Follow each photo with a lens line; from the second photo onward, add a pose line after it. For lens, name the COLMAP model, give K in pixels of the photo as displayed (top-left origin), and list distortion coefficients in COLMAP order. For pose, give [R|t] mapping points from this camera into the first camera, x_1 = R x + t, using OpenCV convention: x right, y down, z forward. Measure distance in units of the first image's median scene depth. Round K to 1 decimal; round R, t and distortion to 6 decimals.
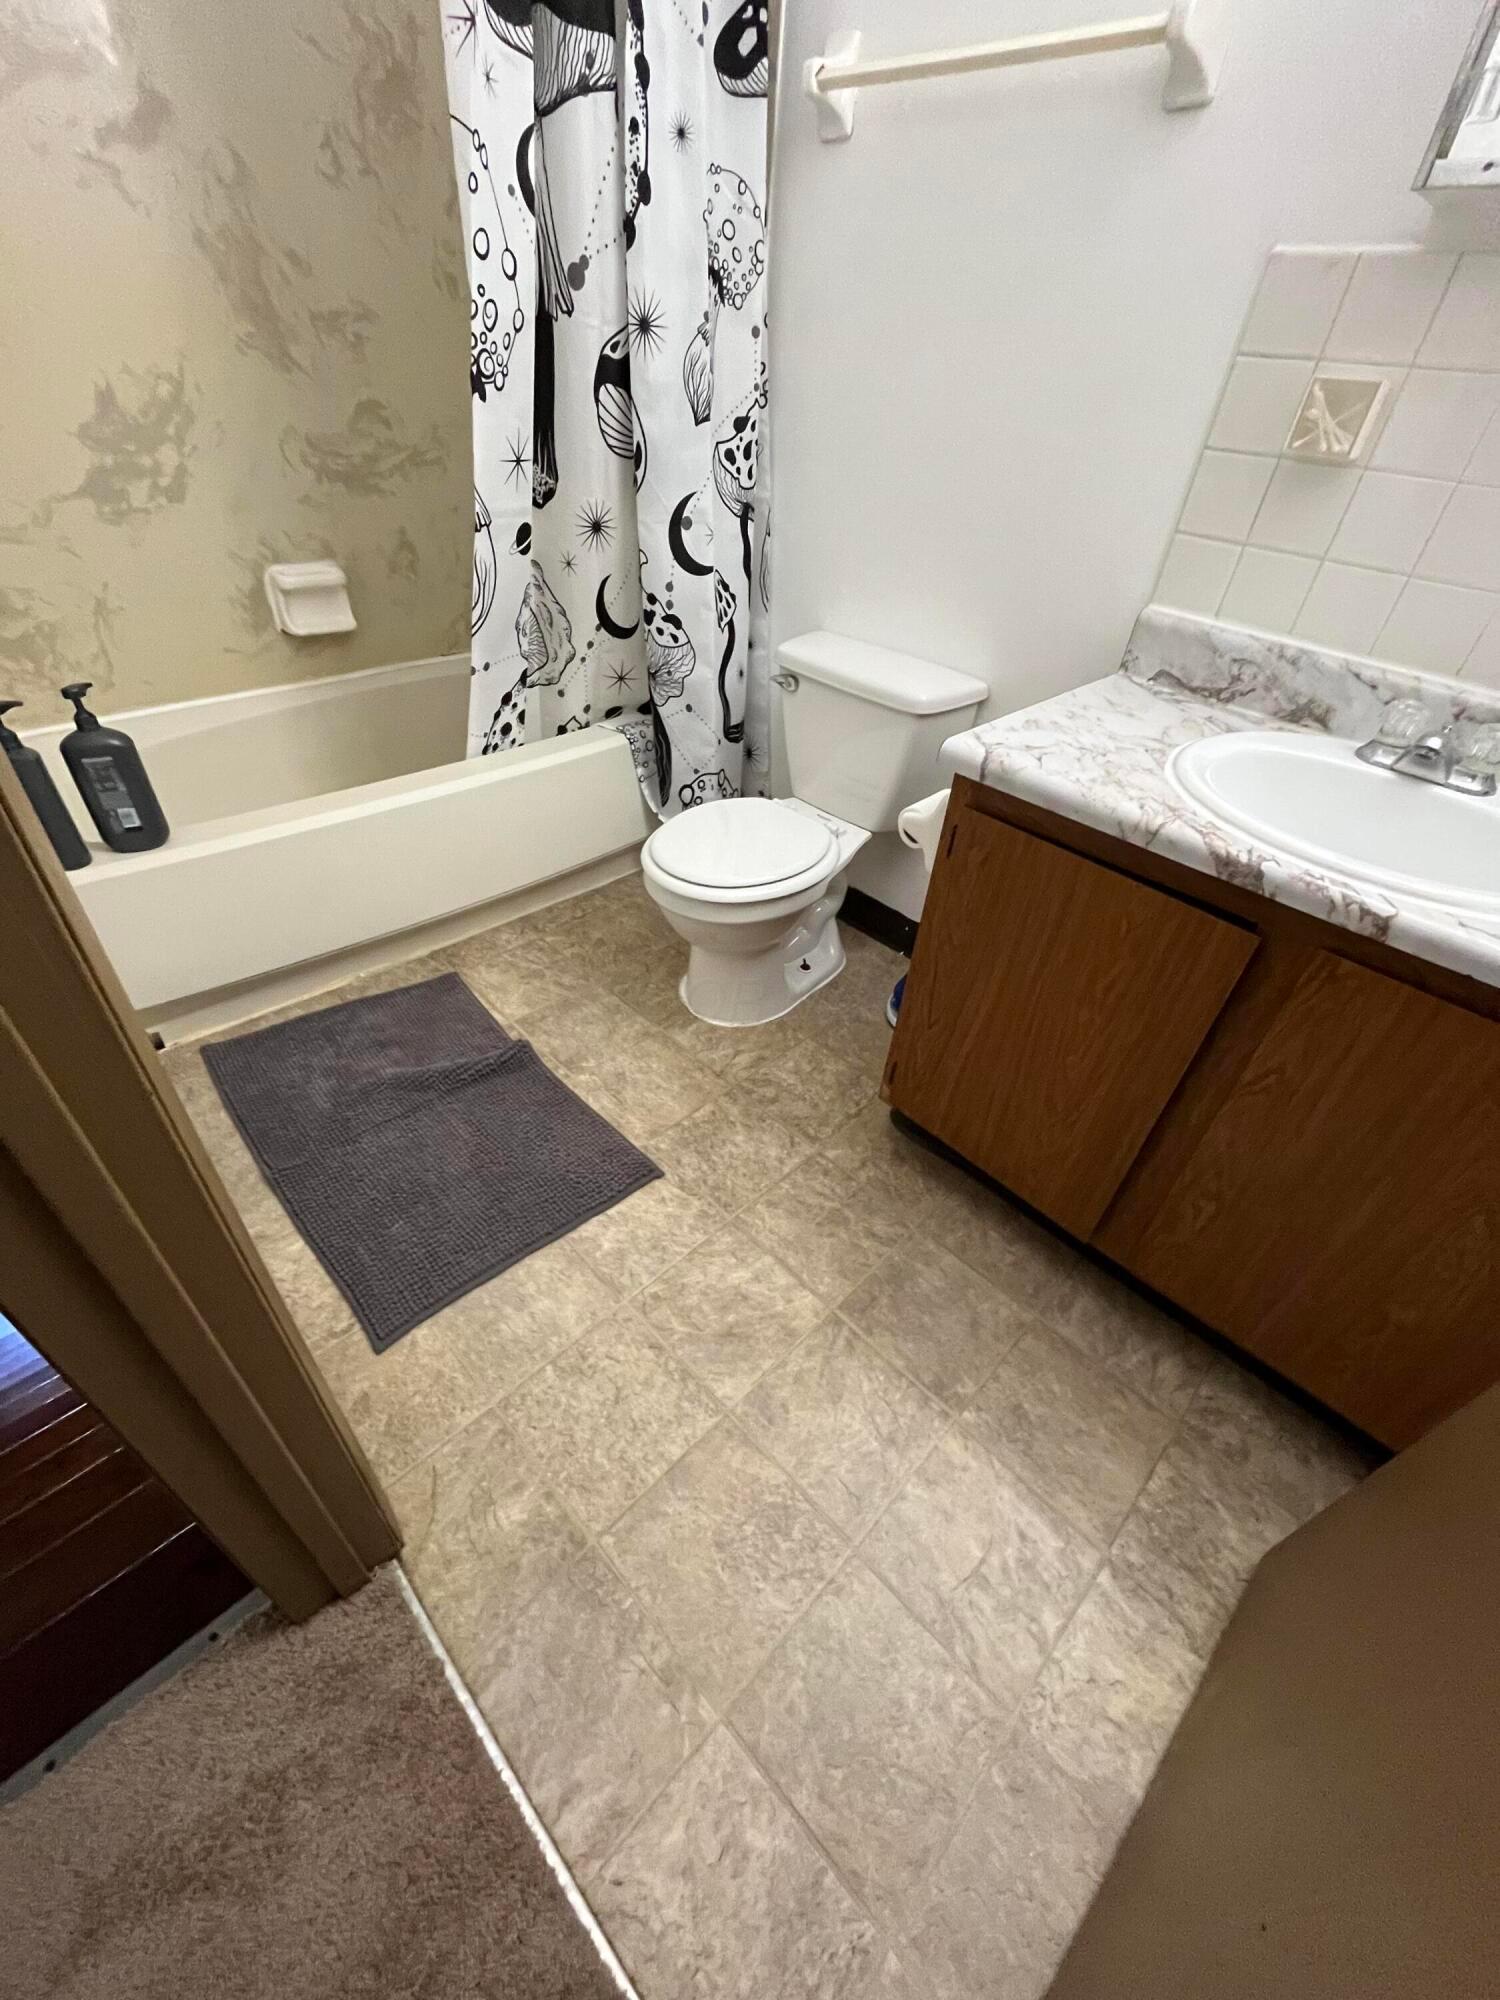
lens RADIAL K [[809.8, 0, 746.7], [0, 809.8, 998.3], [0, 0, 1]] dist [-0.000955, -0.001508]
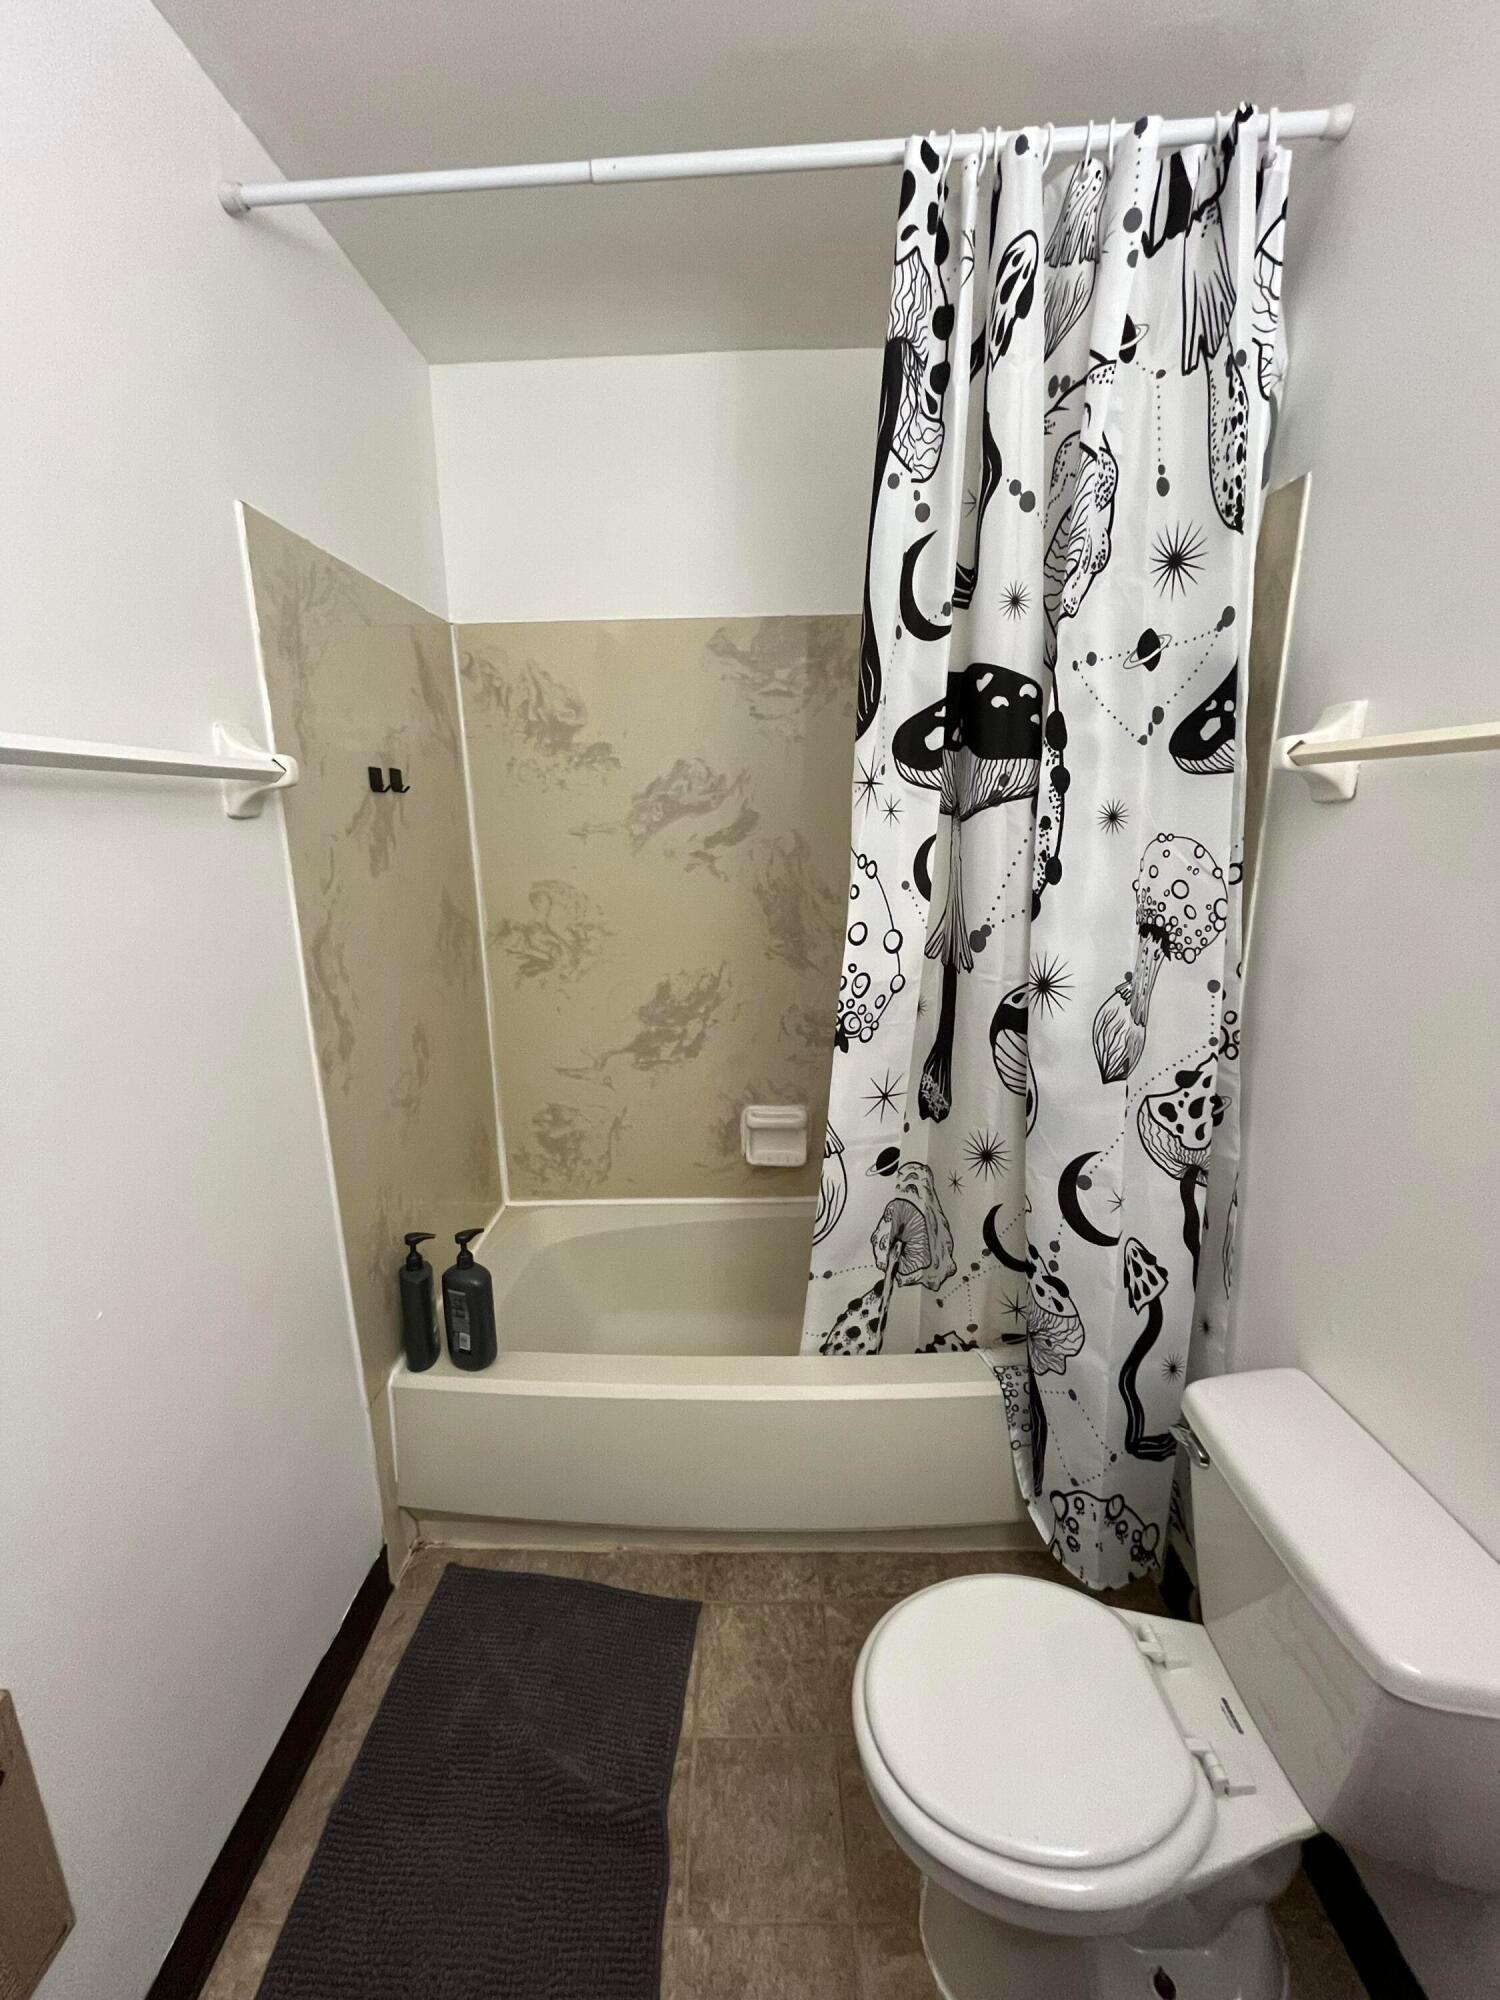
lens RADIAL K [[809.8, 0, 746.7], [0, 809.8, 998.3], [0, 0, 1]] dist [-0.000955, -0.001508]
pose [[0.704509, 0.078366, -0.705355, 0.230371], [-0.389939, 0.873163, -0.292461, -0.390288], [0.592971, 0.481087, 0.645710, 0.227269]]
